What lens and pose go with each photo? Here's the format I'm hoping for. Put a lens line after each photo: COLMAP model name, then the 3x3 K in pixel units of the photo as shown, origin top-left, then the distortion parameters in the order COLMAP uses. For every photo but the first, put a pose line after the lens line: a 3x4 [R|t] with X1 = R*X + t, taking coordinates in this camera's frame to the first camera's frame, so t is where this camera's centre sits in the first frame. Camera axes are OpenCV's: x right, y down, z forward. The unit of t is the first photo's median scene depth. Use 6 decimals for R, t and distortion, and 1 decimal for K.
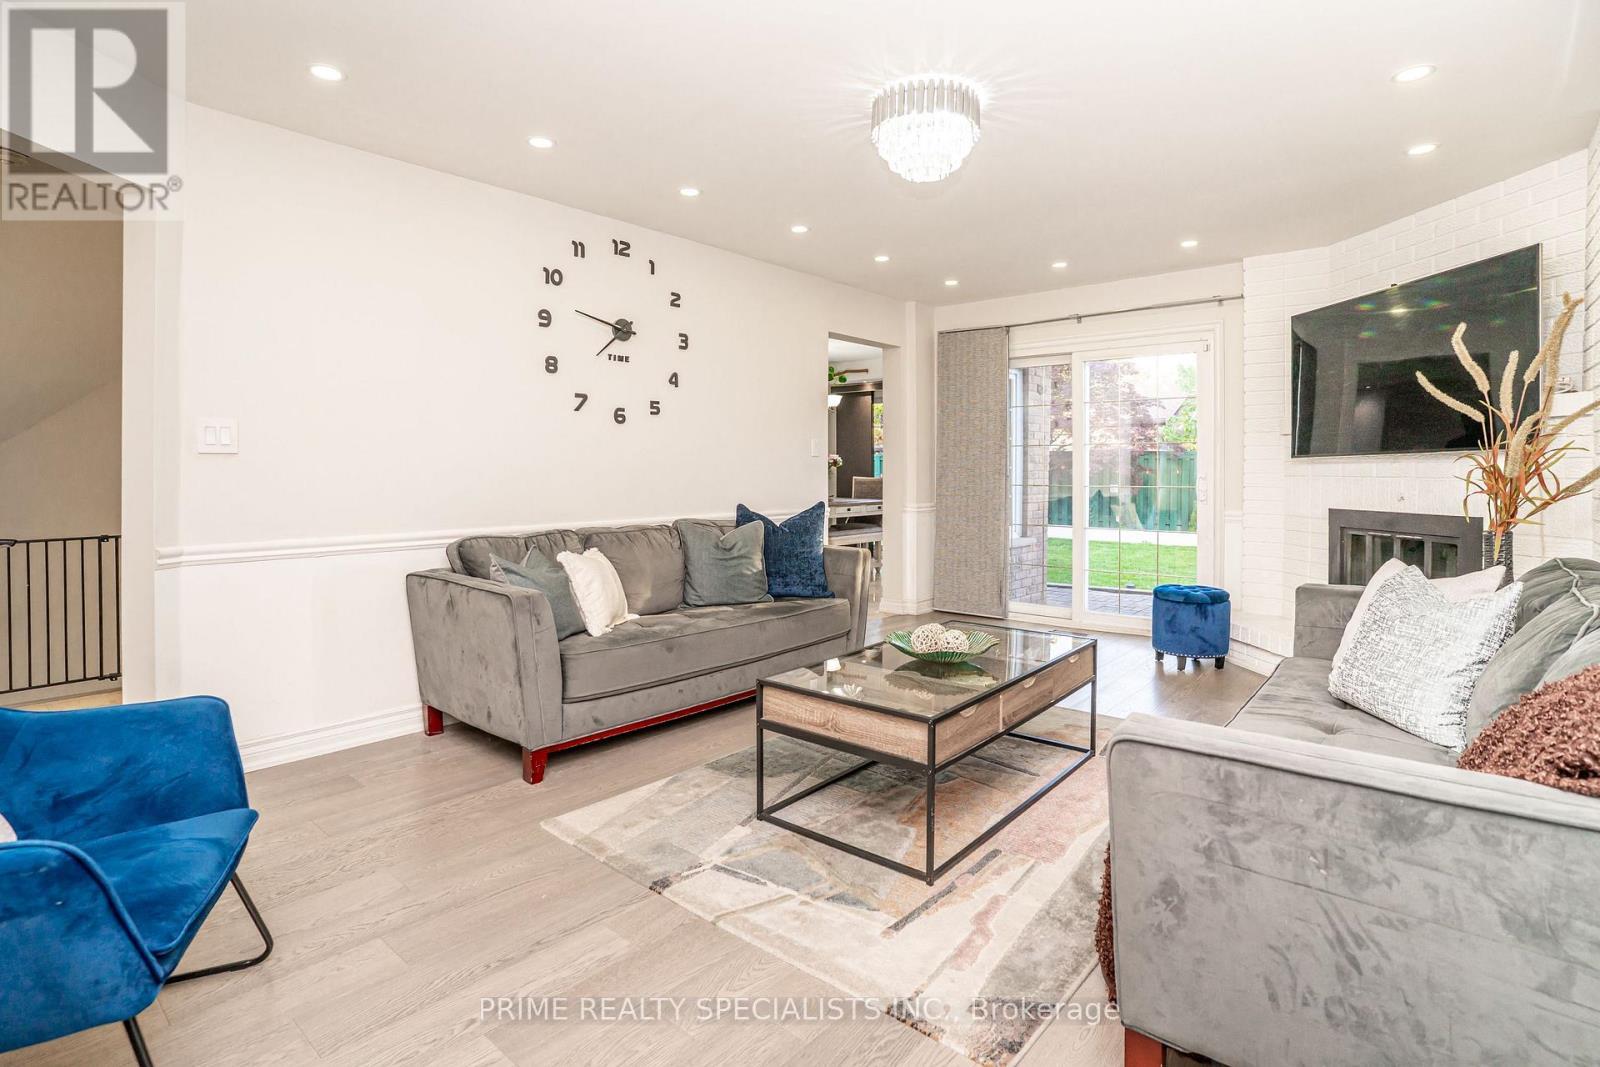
lens RADIAL K [[829.2, 0, 798.4], [0, 829.2, 477.9], [0, 0, 1]] dist [-0.000795, -0.000132]
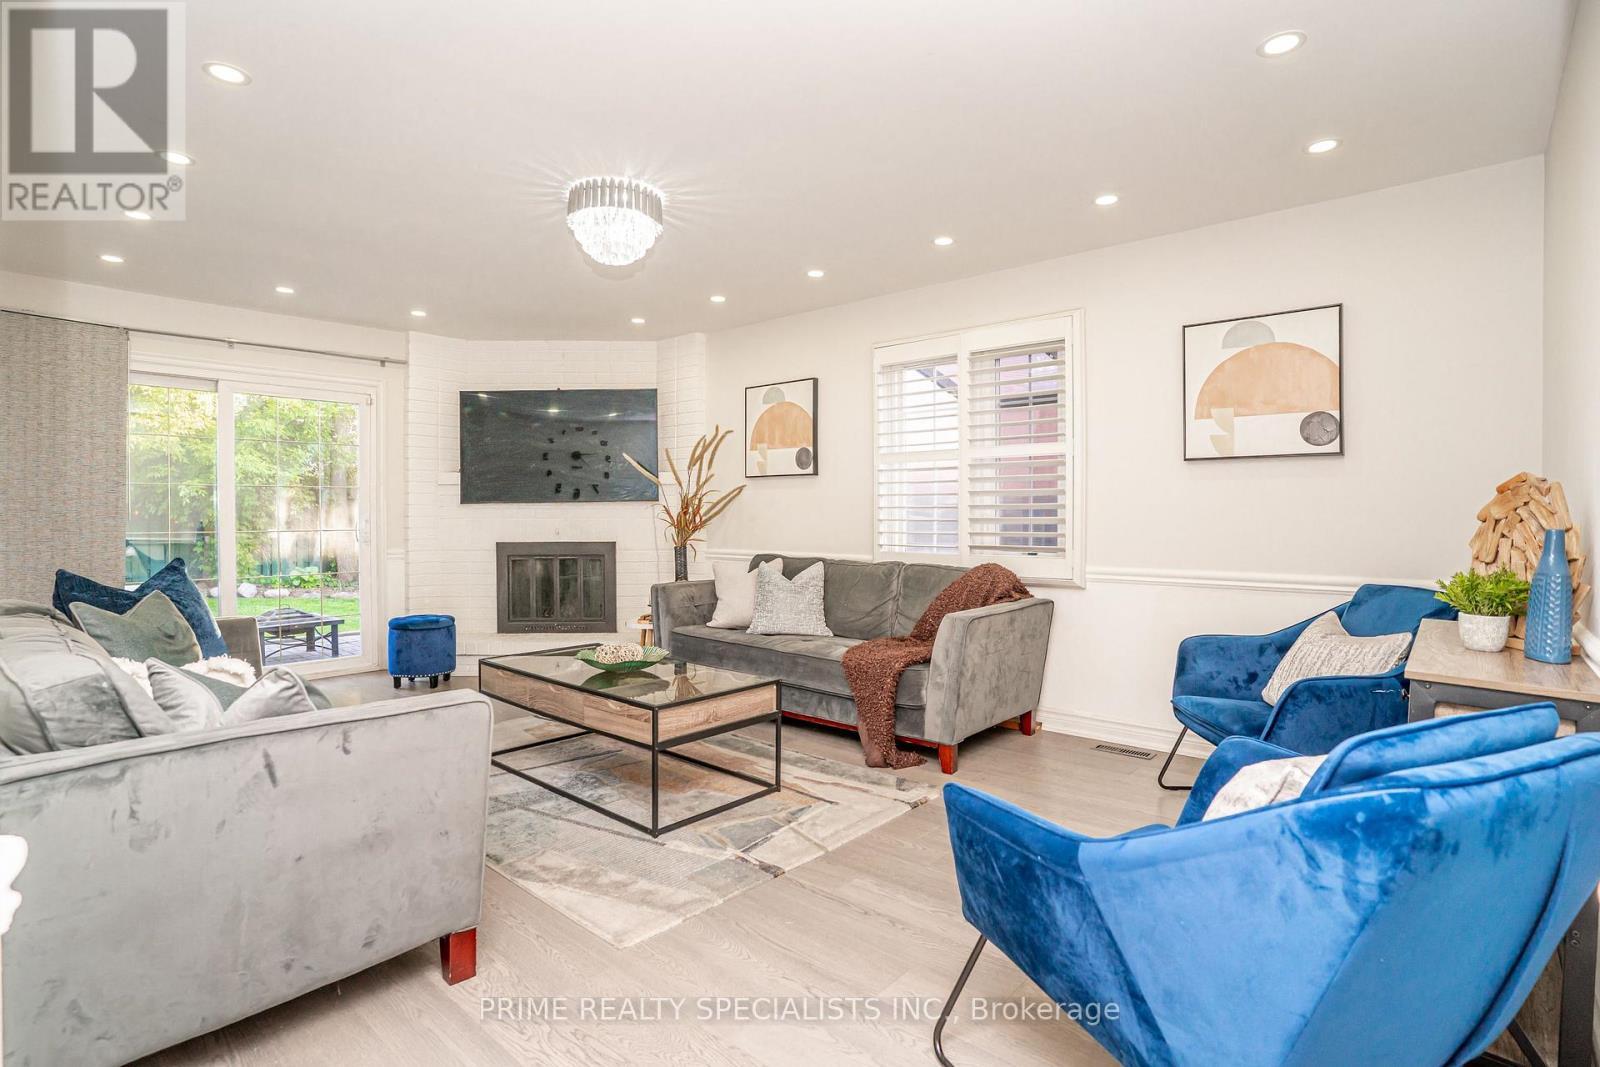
lens RADIAL K [[798.0, 0, 797.8], [0, 798.0, 515.5], [0, 0, 1]] dist [0.000728, 0.000032]
pose [[0.025639, -0.003042, 0.999667, -1.036765], [0.011905, 0.999925, 0.002738, -0.005242], [-0.999600, 0.011831, 0.025674, 0.757262]]
